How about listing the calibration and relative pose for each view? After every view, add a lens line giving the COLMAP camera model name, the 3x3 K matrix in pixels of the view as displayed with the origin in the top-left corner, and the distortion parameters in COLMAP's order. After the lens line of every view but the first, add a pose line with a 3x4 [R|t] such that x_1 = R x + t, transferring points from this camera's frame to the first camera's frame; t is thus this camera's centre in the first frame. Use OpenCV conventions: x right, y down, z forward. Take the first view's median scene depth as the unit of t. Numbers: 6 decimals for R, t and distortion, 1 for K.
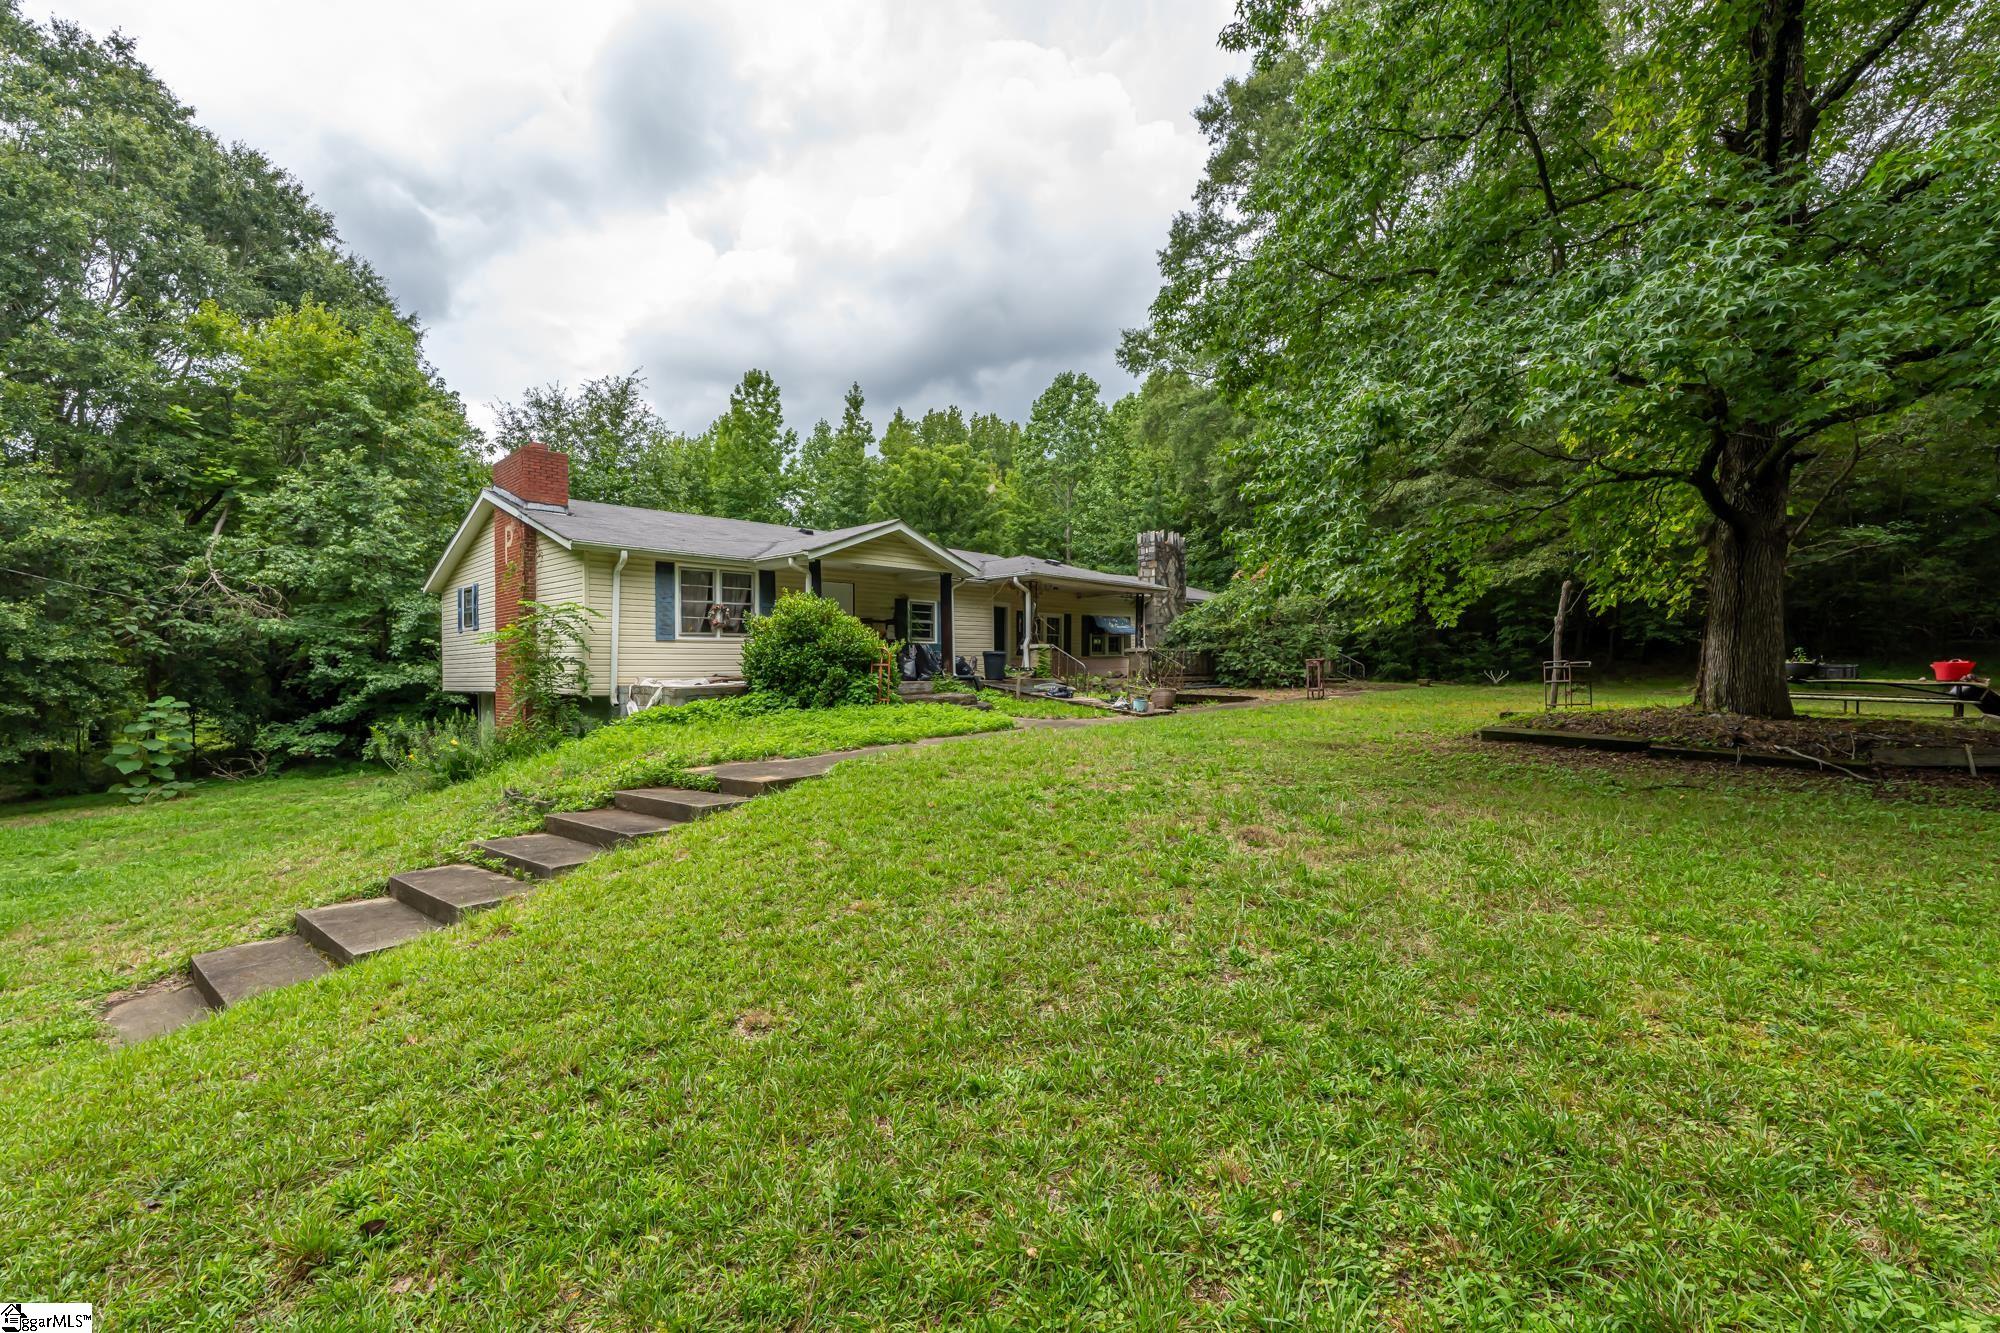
lens RADIAL K [[863.1, 0, 1000.0], [0, 863.1, 666.5], [0, 0, 1]] dist [-0.003134, -0.001053]
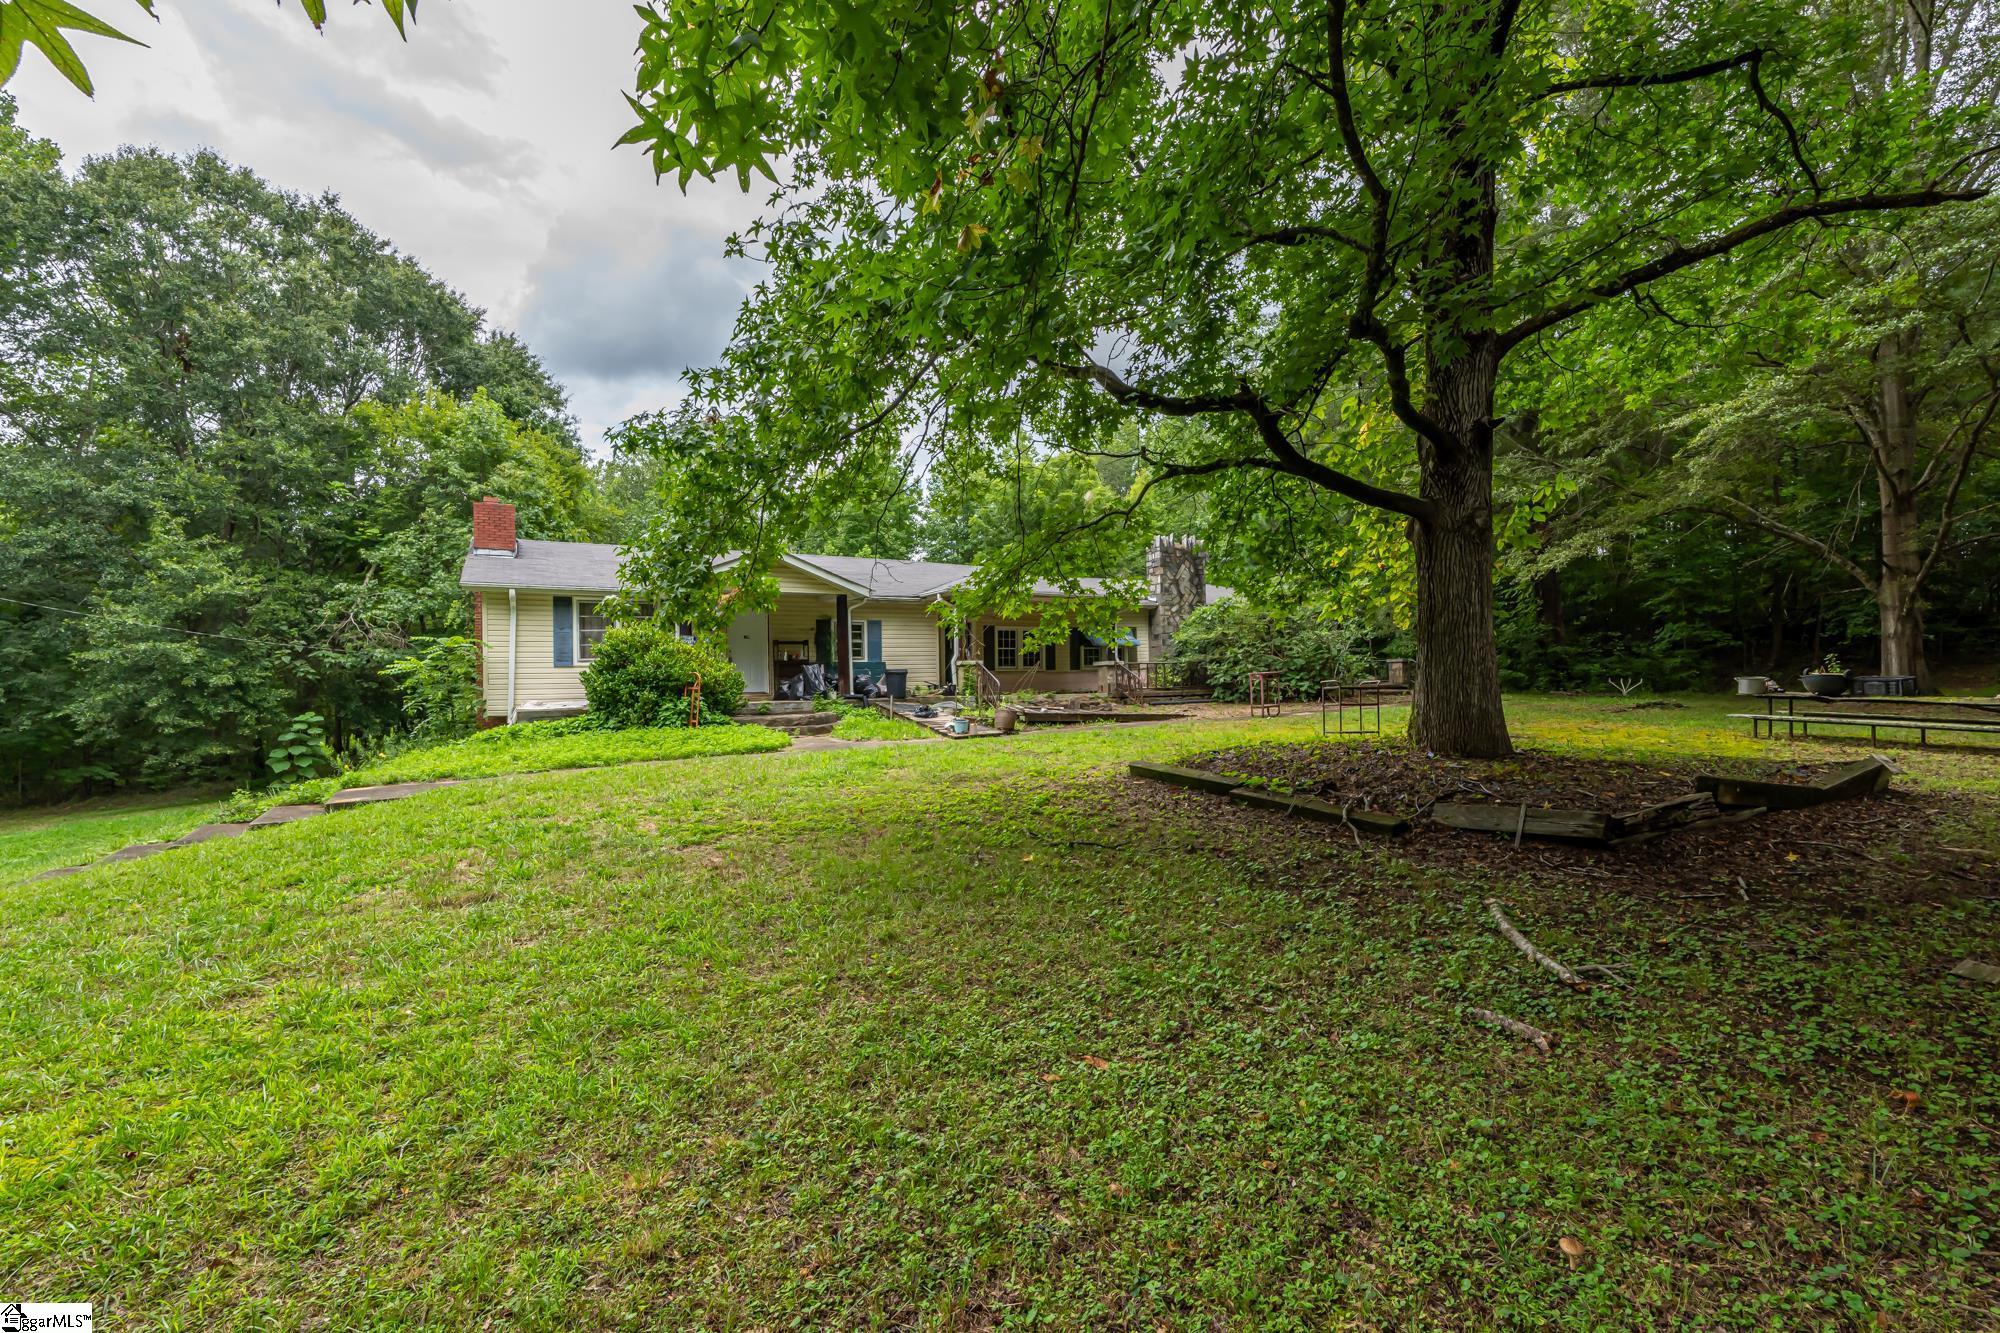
lens RADIAL K [[863.1, 0, 1000.0], [0, 863.1, 666.5], [0, 0, 1]] dist [-0.003134, -0.001053]
pose [[0.960785, -0.012847, -0.276995, 0.369048], [0.011353, 0.999911, -0.006996, -0.012092], [0.277060, 0.003577, 0.960846, 0.059366]]
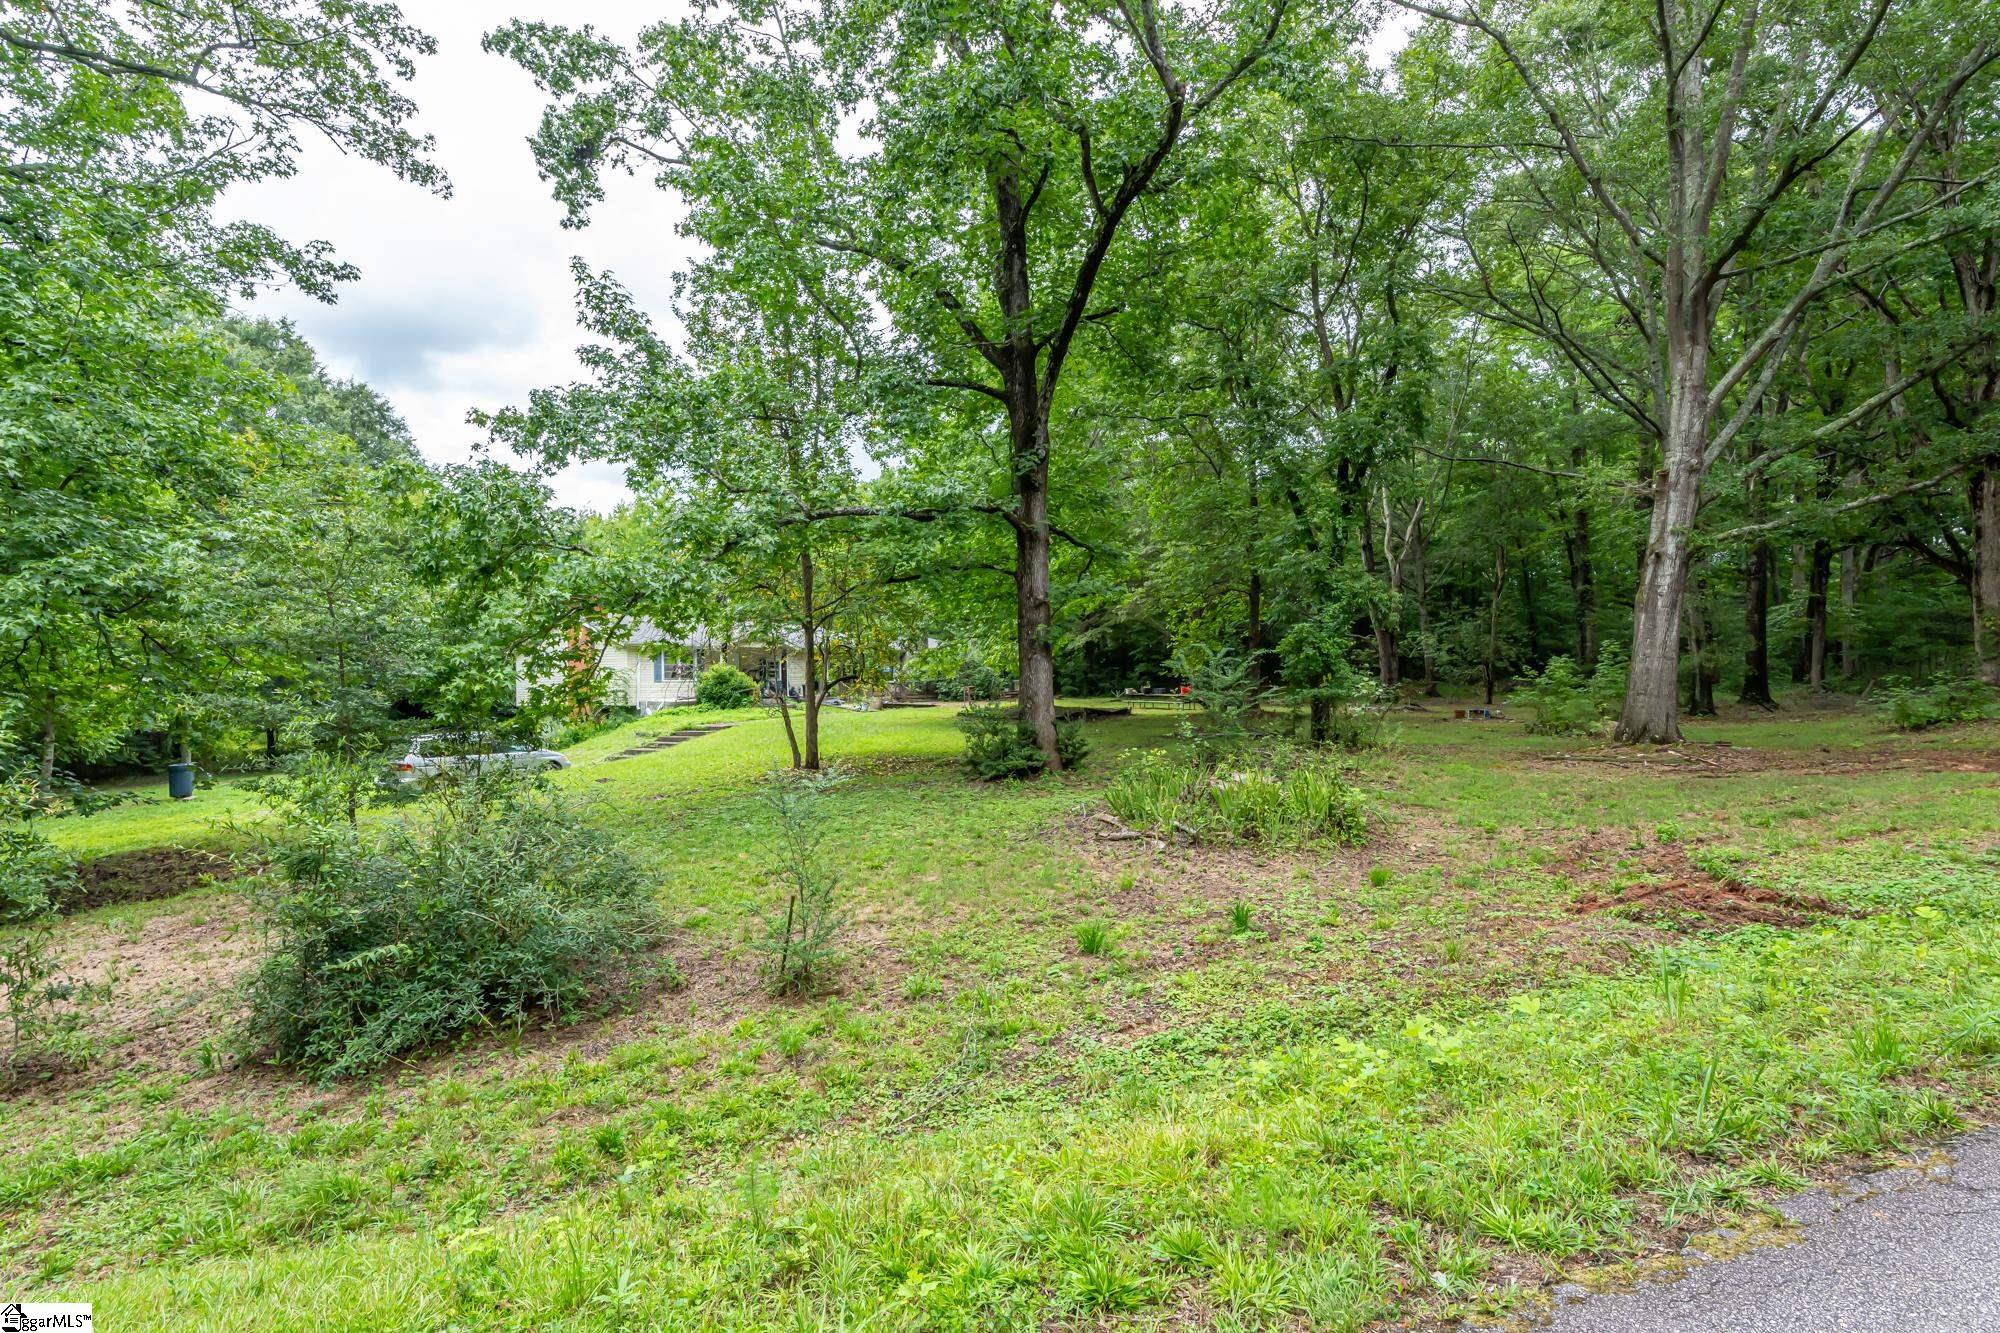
lens RADIAL K [[909.6, 0, 1000.0], [0, 909.6, 666.5], [0, 0, 1]] dist [-0.000297, 0.000007]
pose [[0.991926, -0.006253, 0.126666, 0.170320], [0.009184, 0.999703, -0.022574, -0.006749], [-0.126487, 0.023555, 0.991689, -1.230795]]
